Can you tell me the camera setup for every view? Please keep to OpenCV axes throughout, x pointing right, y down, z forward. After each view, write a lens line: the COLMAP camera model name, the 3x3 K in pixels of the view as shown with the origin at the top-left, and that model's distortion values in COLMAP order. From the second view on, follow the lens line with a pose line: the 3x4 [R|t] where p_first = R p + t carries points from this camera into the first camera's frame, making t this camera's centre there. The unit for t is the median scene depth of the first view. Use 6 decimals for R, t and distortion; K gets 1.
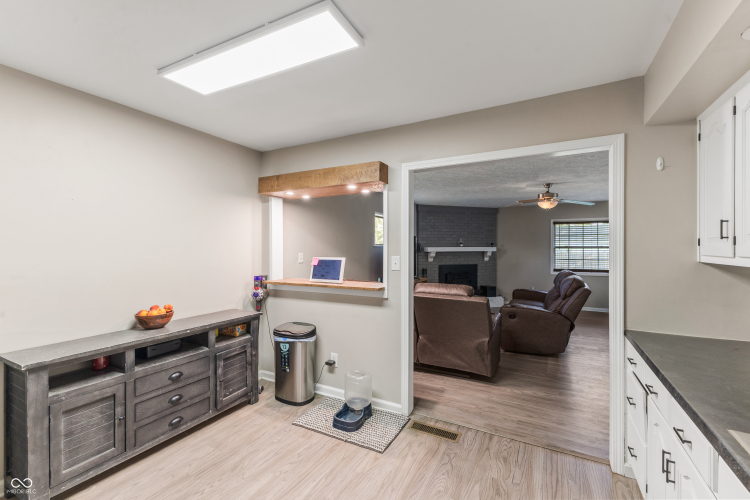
lens RADIAL K [[321.9, 0, 374.3], [0, 321.9, 249.6], [0, 0, 1]] dist [0.001165, 0.000032]
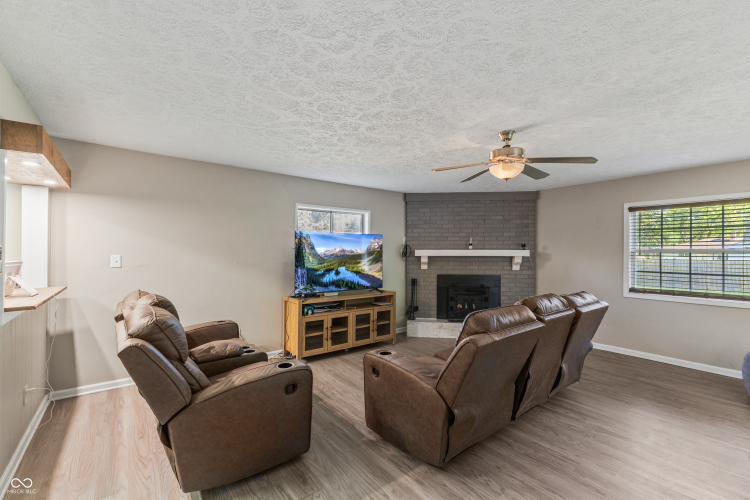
lens RADIAL K [[321.9, 0, 374.8], [0, 321.9, 249.3], [0, 0, 1]] dist [0.001165, 0.000032]
pose [[0.912470, 0.003197, -0.409132, 0.373798], [-0.007965, 0.999919, -0.009950, -0.000452], [0.409067, 0.012337, 0.912421, 0.277612]]
